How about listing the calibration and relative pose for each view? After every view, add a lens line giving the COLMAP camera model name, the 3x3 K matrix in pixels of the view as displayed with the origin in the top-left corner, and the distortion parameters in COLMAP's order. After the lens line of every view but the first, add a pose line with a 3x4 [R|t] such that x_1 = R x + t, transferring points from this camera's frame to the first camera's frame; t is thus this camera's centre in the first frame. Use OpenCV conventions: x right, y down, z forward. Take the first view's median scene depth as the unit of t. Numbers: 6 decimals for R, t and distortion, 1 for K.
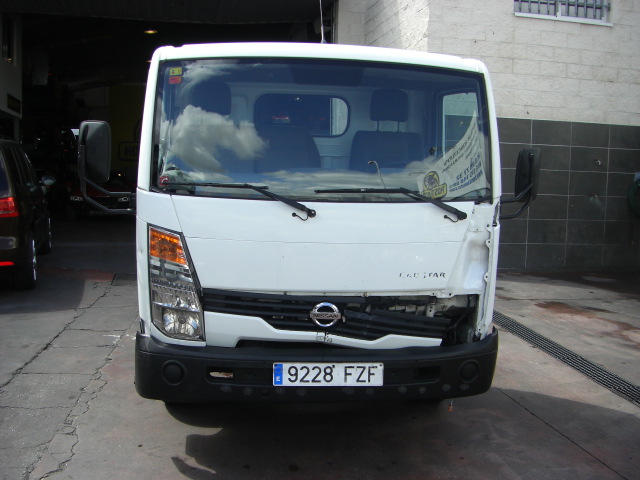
lens RADIAL K [[725.9, 0, 300.1], [0, 725.9, 283.2], [0, 0, 1]] dist [-0.176236, 0.079850]
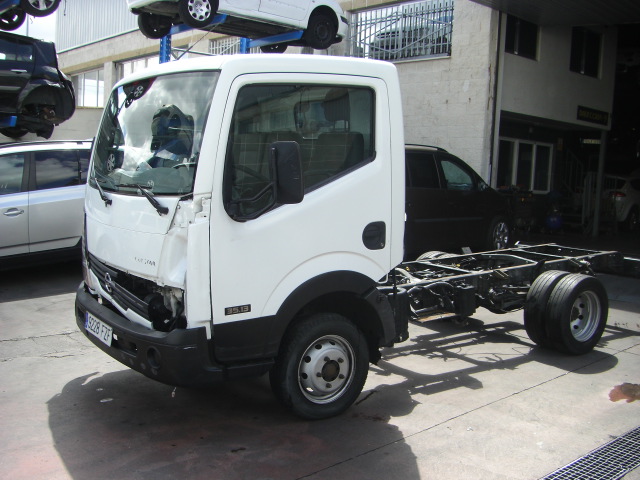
lens RADIAL K [[725.9, 0, 300.1], [0, 725.9, 283.2], [0, 0, 1]] dist [-0.176236, 0.079850]
pose [[0.477719, 0.138358, -0.867549, 1.264831], [-0.155569, 0.985237, 0.071462, -0.095486], [0.864628, 0.100825, 0.492191, 0.667465]]
